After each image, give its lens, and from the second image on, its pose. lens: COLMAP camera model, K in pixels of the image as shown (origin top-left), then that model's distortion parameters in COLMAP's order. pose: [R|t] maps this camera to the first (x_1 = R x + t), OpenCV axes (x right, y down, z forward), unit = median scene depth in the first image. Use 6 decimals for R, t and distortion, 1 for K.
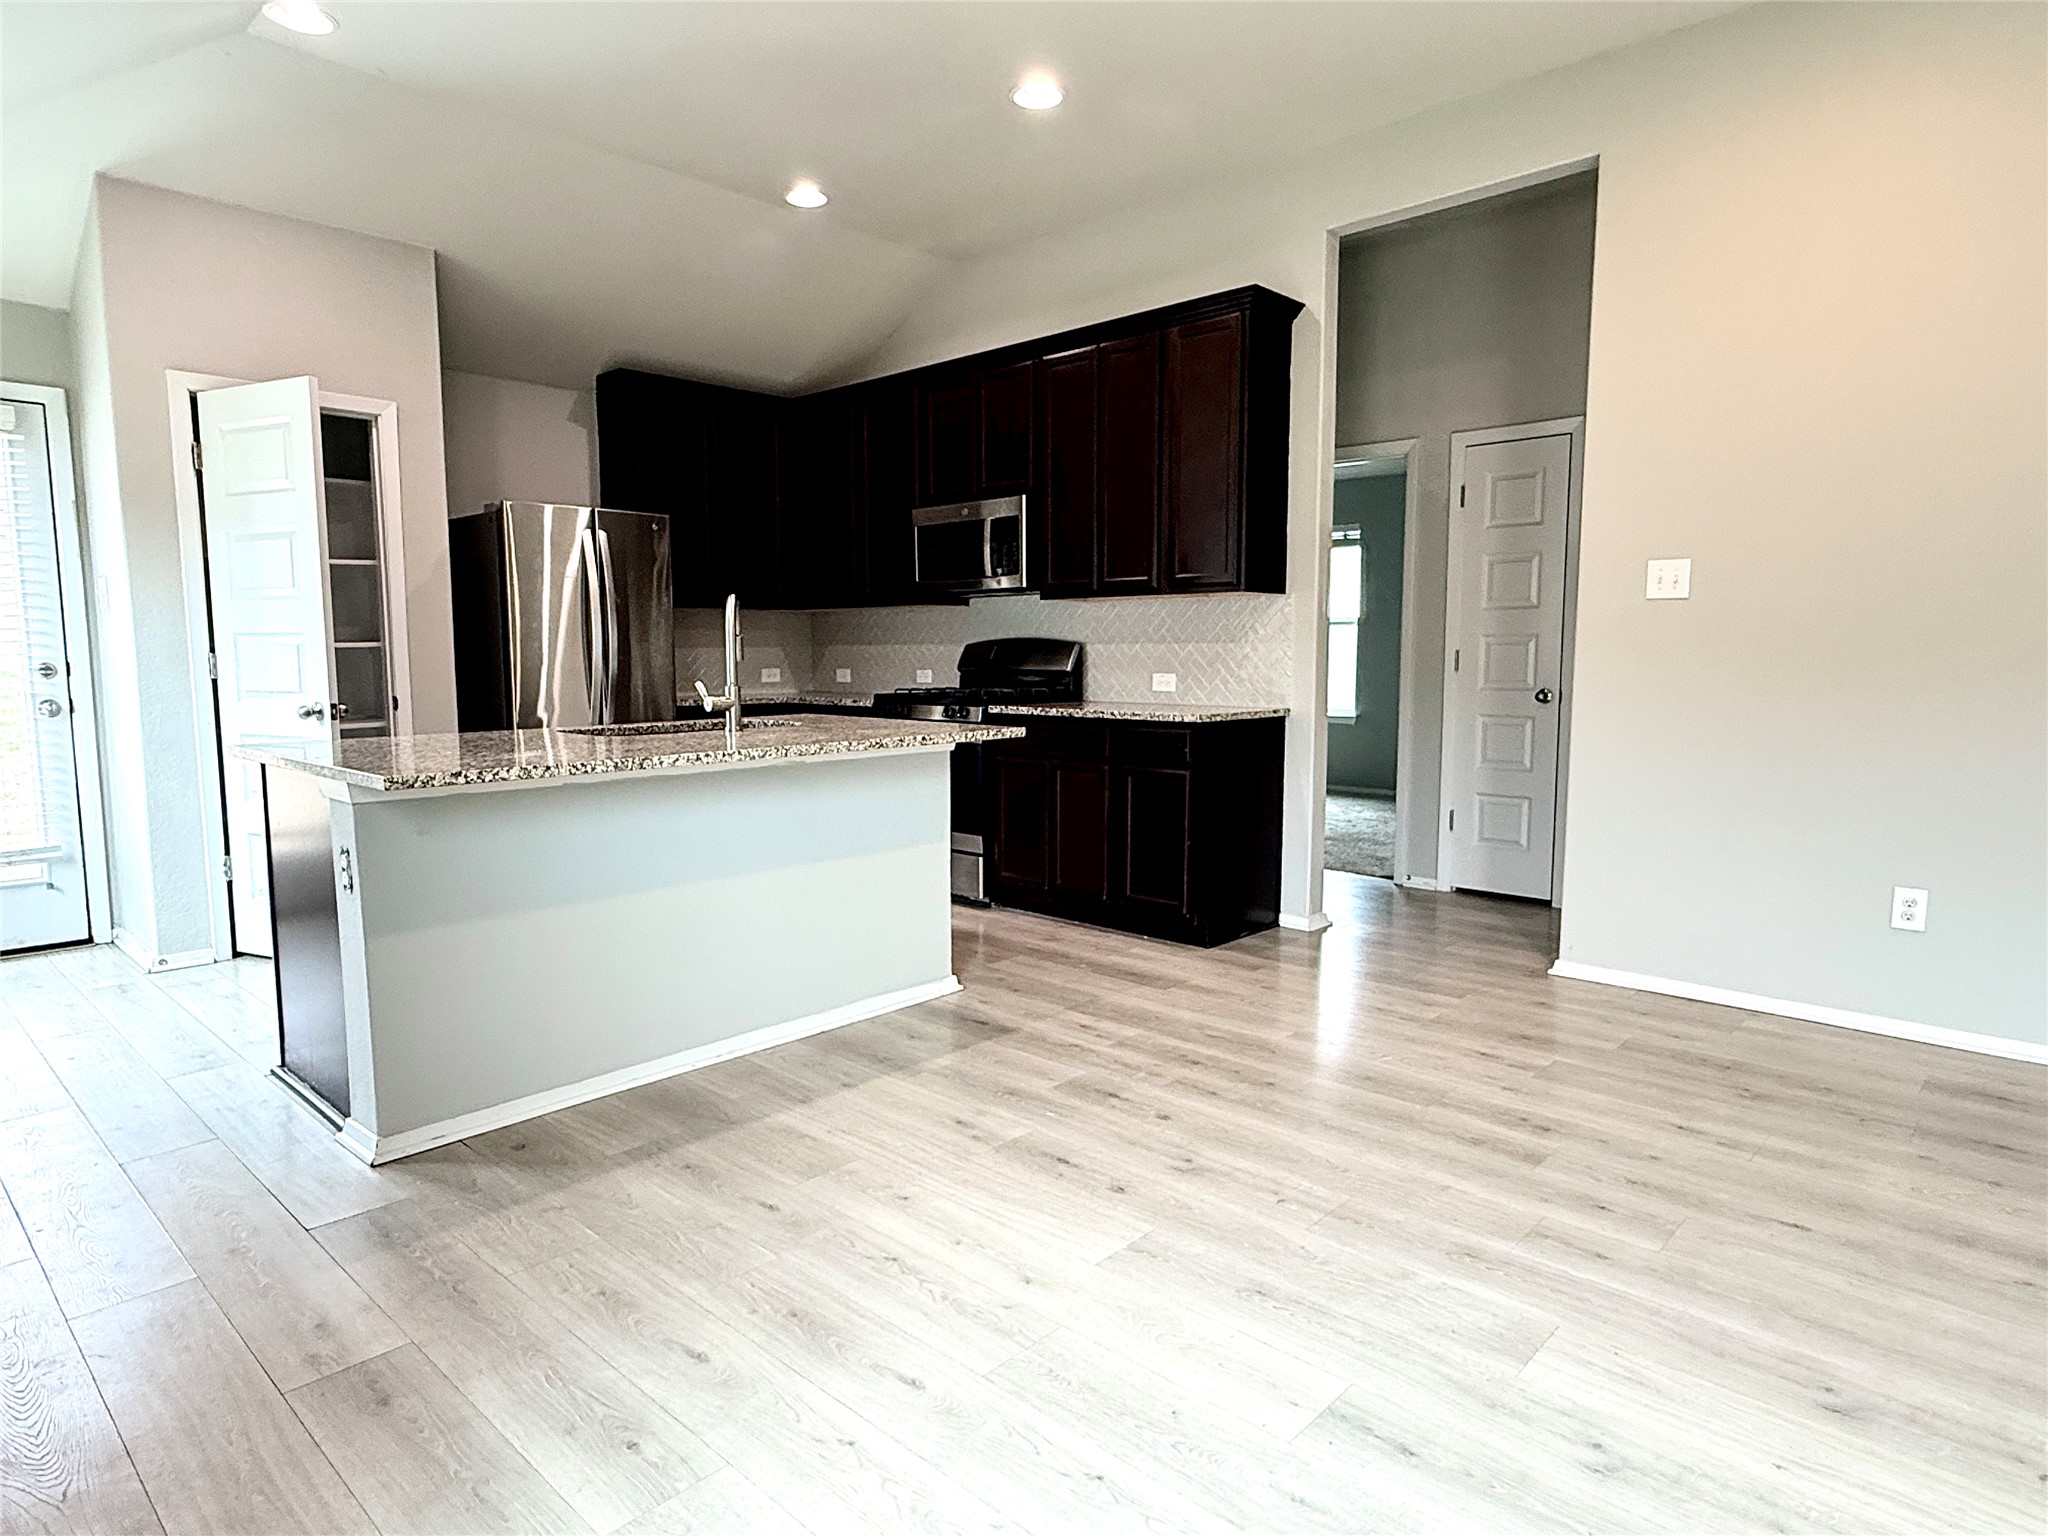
lens RADIAL K [[1182.4, 0, 1018.1], [0, 1182.4, 776.8], [0, 0, 1]] dist [0.005099, -0.000635]
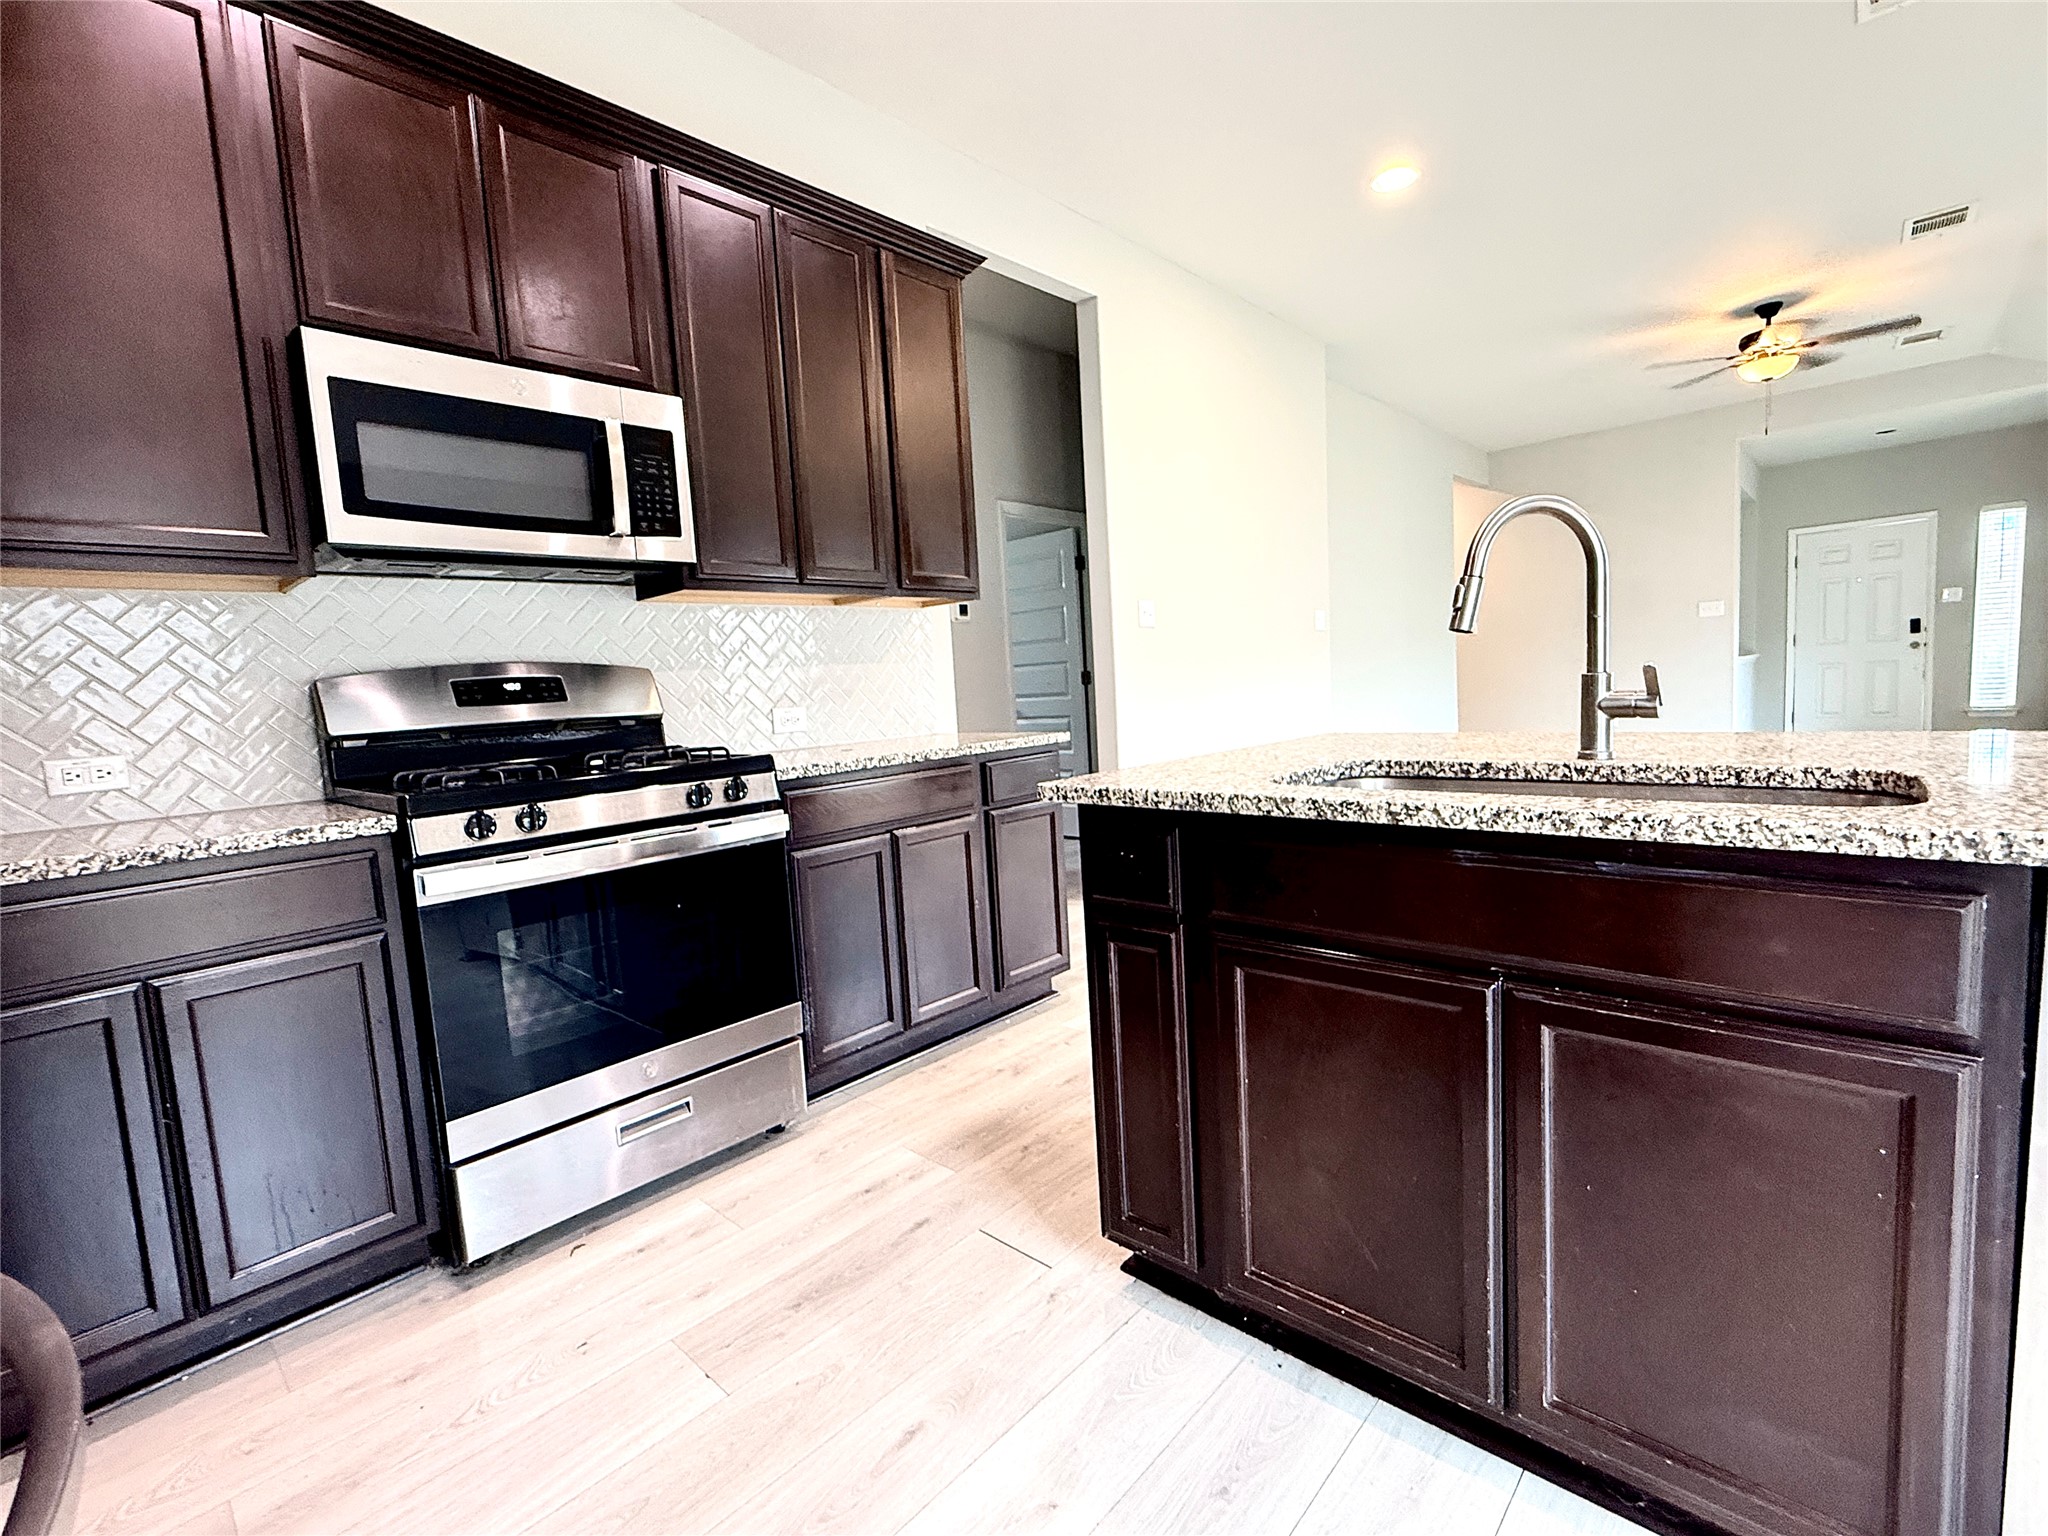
lens RADIAL K [[911.5, 0, 1024.0], [0, 911.5, 768.0], [0, 0, 1]] dist [-0.002811, -0.000341]
pose [[-0.004986, -0.091187, 0.995821, -0.602984], [0.164993, 0.982110, 0.090758, -0.106720], [-0.986282, 0.164757, 0.010149, 1.174514]]
